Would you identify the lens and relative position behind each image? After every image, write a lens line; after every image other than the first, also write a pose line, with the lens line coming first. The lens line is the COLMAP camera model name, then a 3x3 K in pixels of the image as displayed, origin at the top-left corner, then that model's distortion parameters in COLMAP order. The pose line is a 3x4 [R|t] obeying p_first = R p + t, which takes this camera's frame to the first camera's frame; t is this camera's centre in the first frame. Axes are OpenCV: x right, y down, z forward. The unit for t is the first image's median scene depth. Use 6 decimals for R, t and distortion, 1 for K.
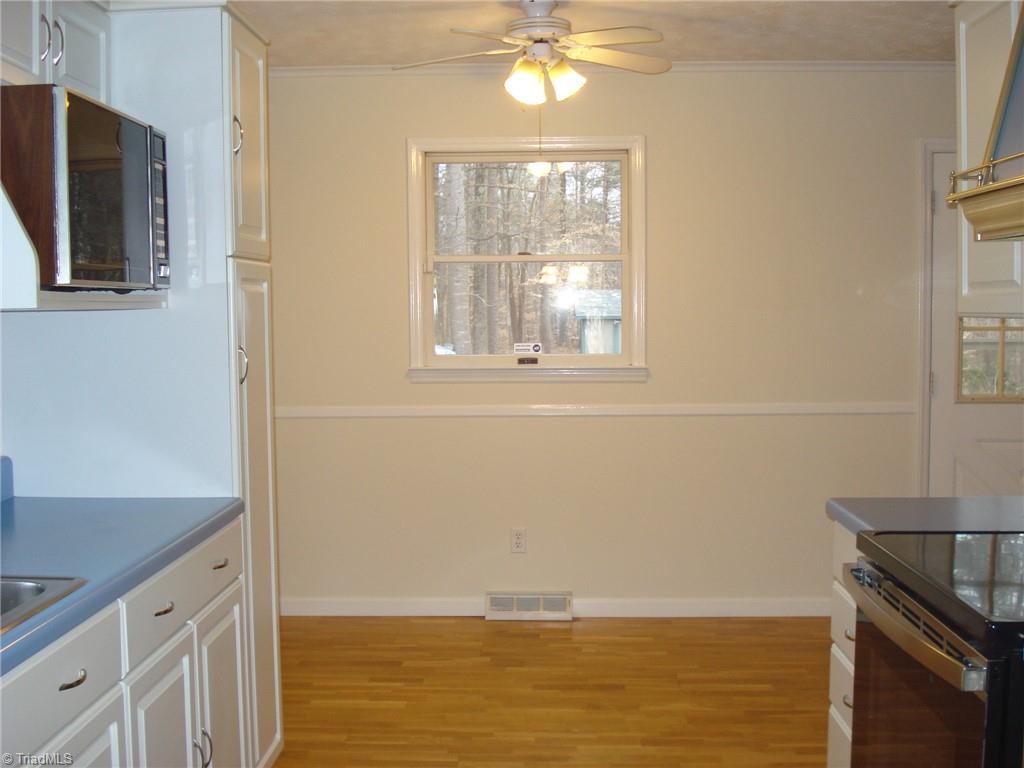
lens RADIAL K [[1158.1, 0, 509.8], [0, 1158.1, 388.1], [0, 0, 1]] dist [-0.100746, 0.000000]
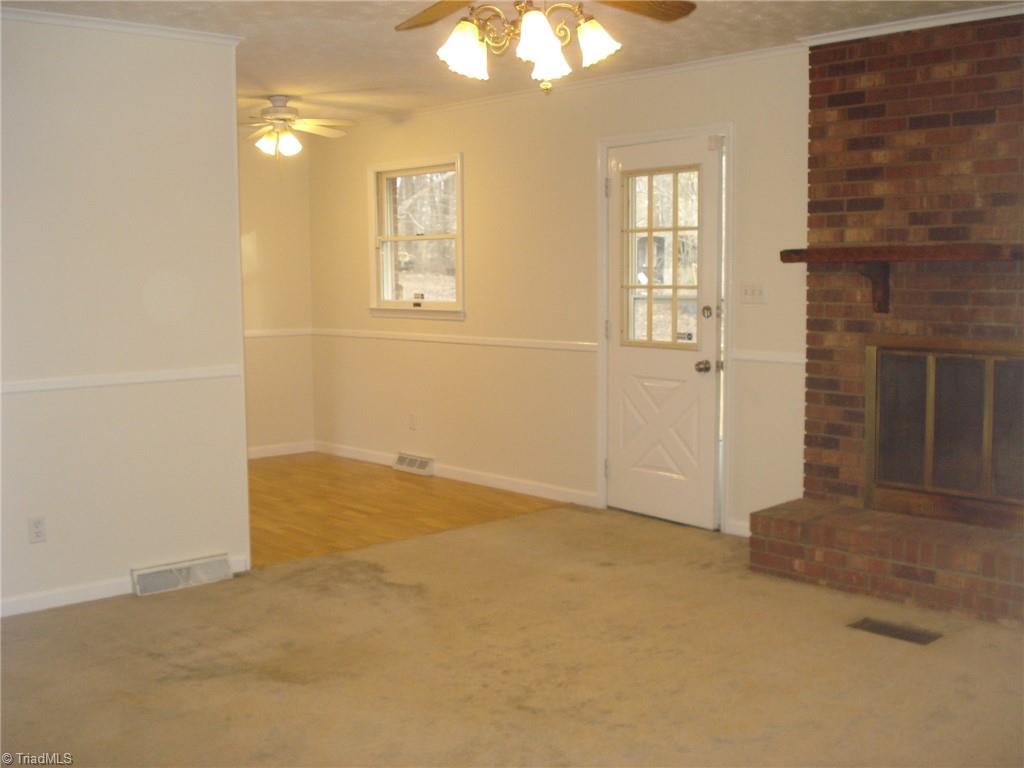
lens RADIAL K [[1158.1, 0, 512.5], [0, 1158.1, 386.0], [0, 0, 1]] dist [-0.100746, 0.000000]
pose [[0.703831, 0.073491, -0.706555, 1.195704], [-0.047787, 0.997279, 0.056127, -0.007886], [0.708758, -0.005740, 0.705428, 0.006031]]
